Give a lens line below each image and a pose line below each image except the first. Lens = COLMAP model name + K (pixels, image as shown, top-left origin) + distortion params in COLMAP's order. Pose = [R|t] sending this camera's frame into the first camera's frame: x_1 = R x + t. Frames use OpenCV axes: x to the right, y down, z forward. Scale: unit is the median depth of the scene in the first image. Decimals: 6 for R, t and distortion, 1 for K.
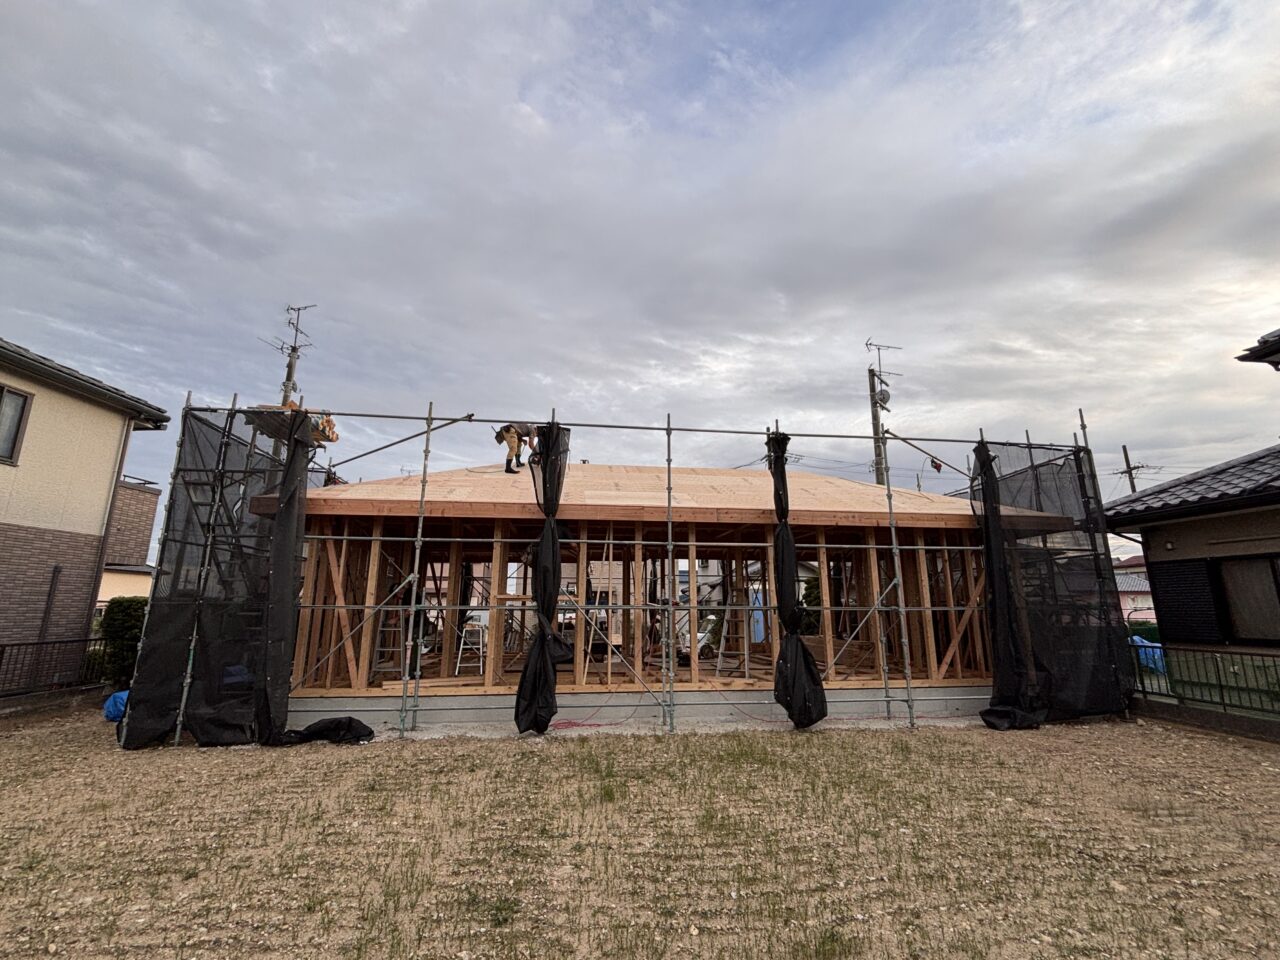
lens RADIAL K [[563.8, 0, 638.9], [0, 563.8, 474.6], [0, 0, 1]] dist [0.002240, -0.000070]
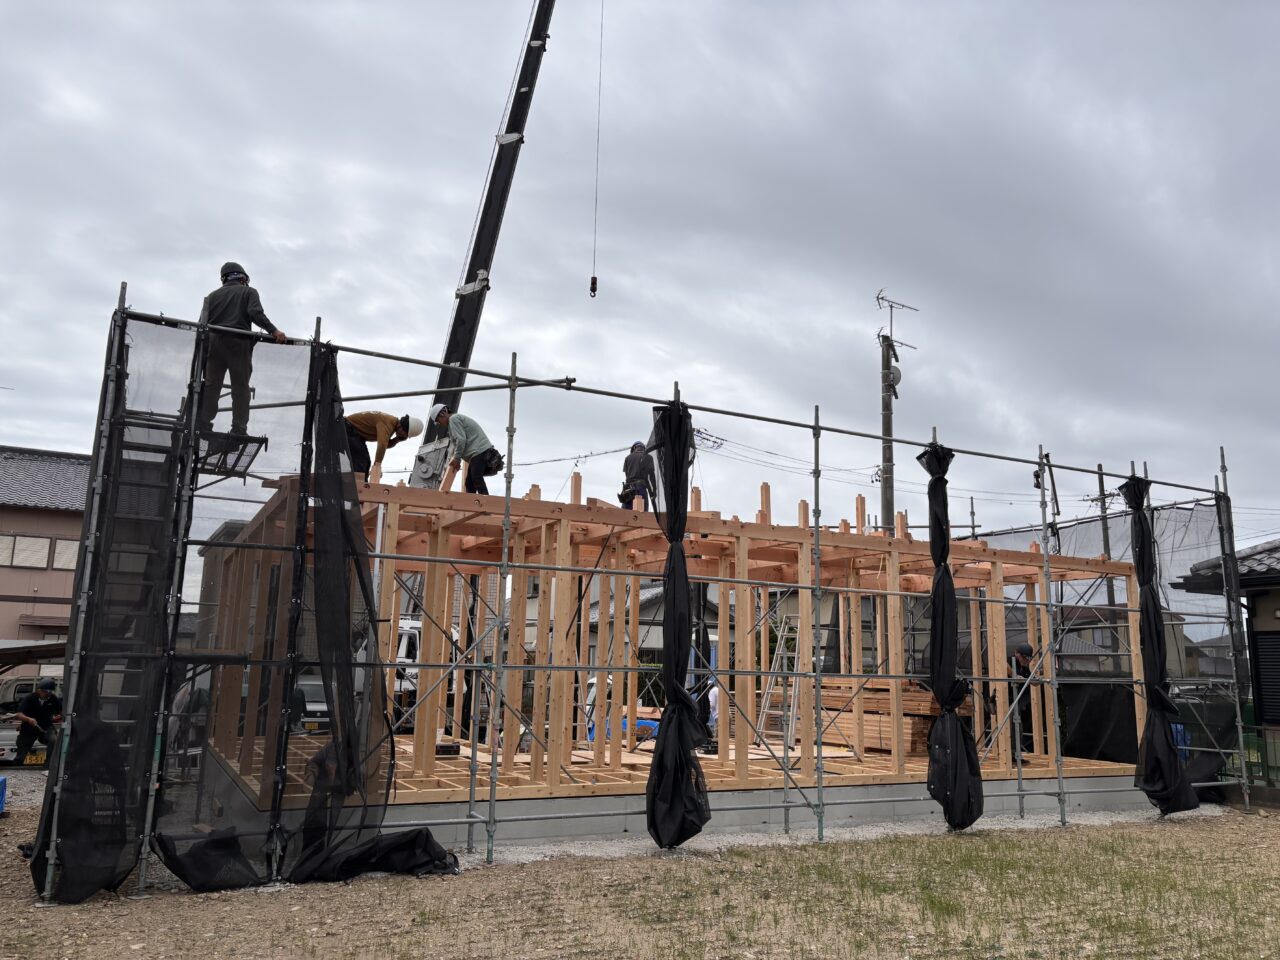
lens RADIAL K [[958.9, 0, 642.6], [0, 958.9, 488.1], [0, 0, 1]] dist [0.032347, -0.014464]
pose [[0.940437, 0.080712, 0.330248, -0.563088], [-0.097720, 0.994591, 0.035196, -0.025943], [-0.325621, -0.065371, 0.943238, -0.086113]]
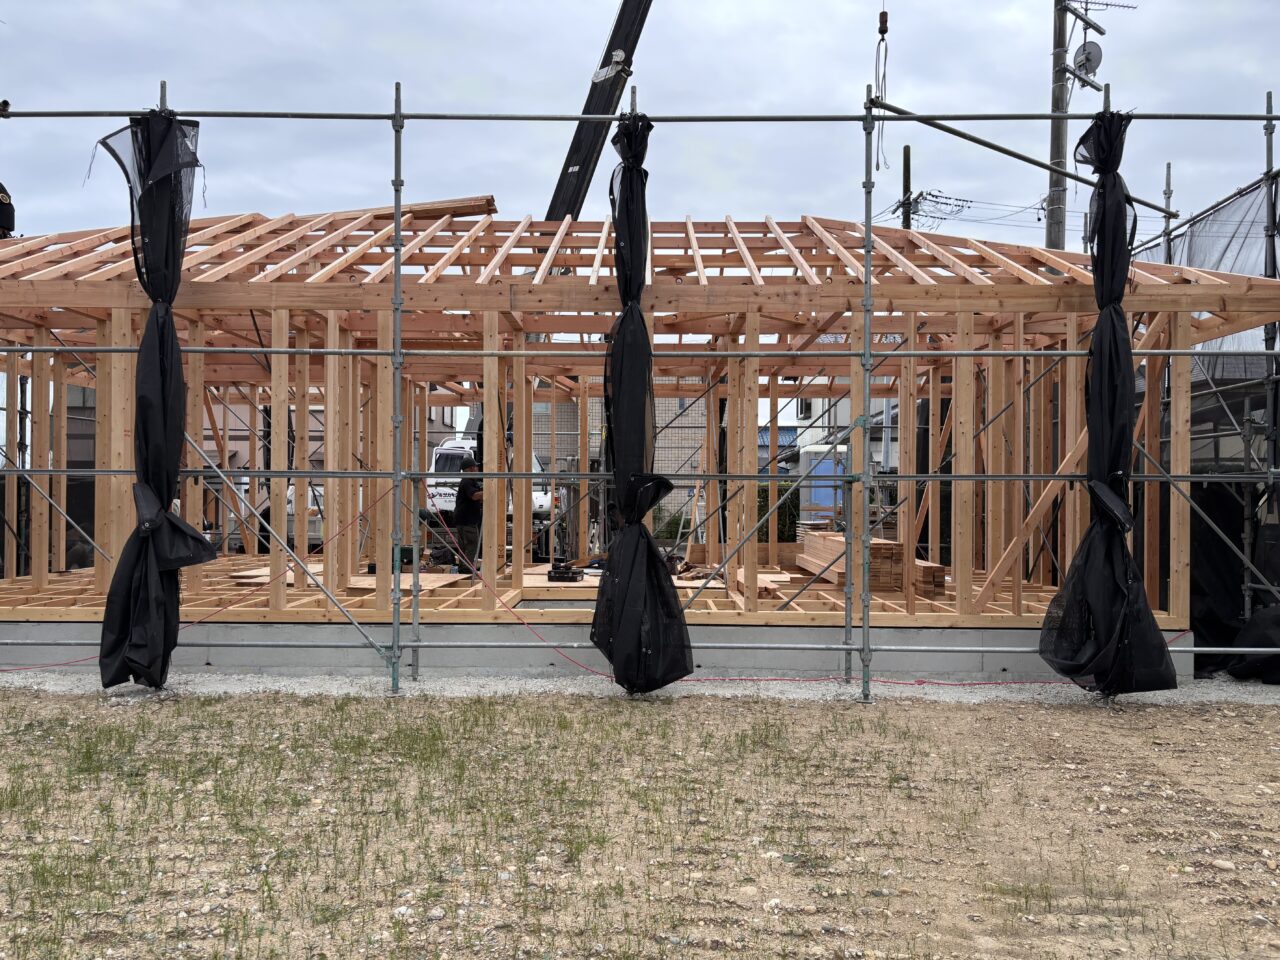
lens RADIAL K [[958.9, 0, 634.4], [0, 958.9, 475.2], [0, 0, 1]] dist [0.032347, -0.014464]
pose [[0.990093, 0.002207, -0.140396, 0.381714], [0.028188, 0.976397, 0.214135, 0.050407], [0.137555, -0.215971, 0.966662, 0.155824]]
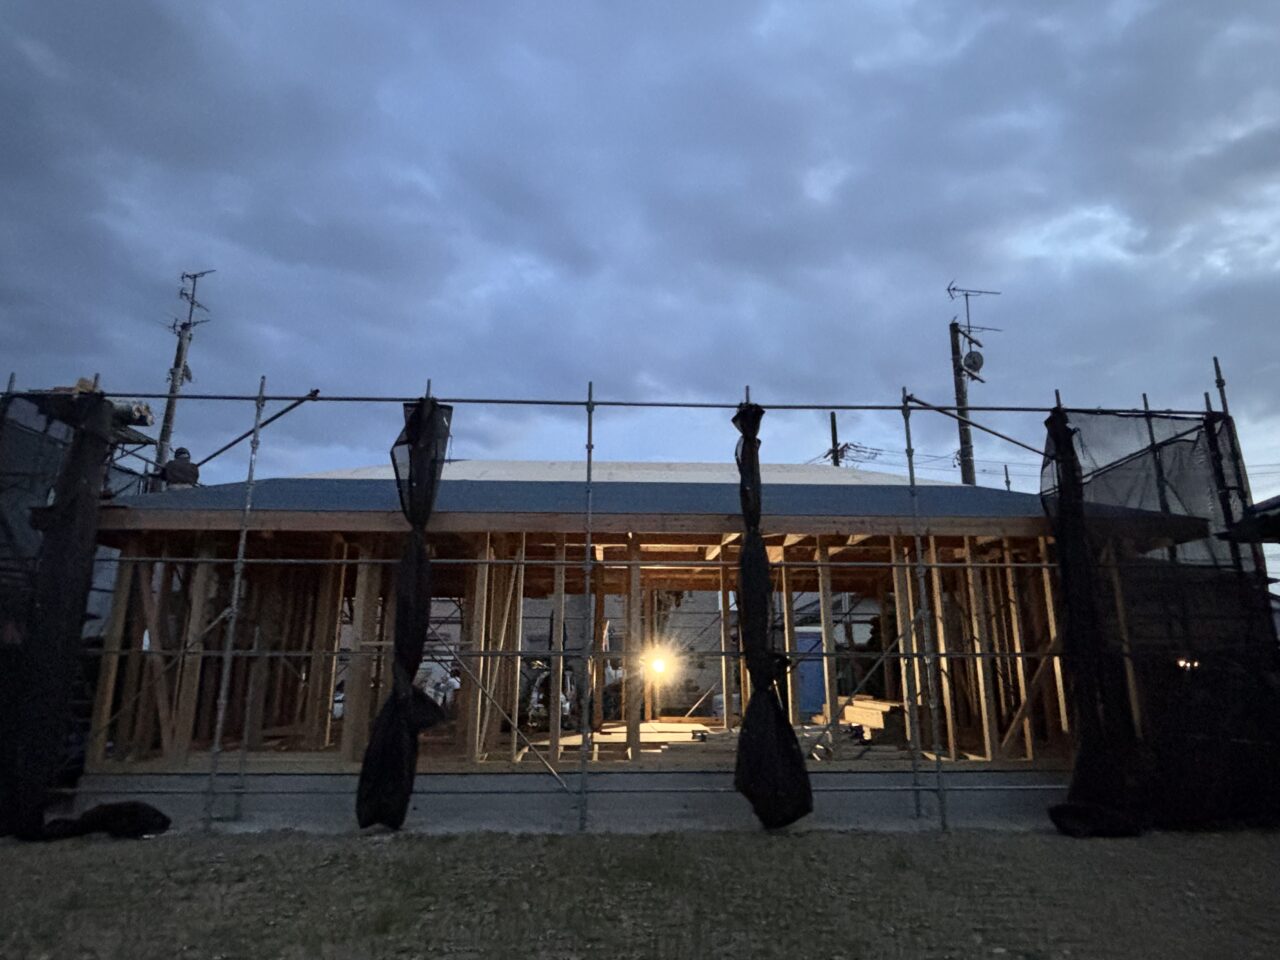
lens RADIAL K [[733.8, 0, 634.4], [0, 733.8, 478.3], [0, 0, 1]] dist [0.004649, -0.003358]
pose [[0.995795, -0.021644, -0.089020, 0.194298], [0.020703, 0.999720, -0.011487, 0.026858], [0.089244, 0.009596, 0.995964, 0.081219]]
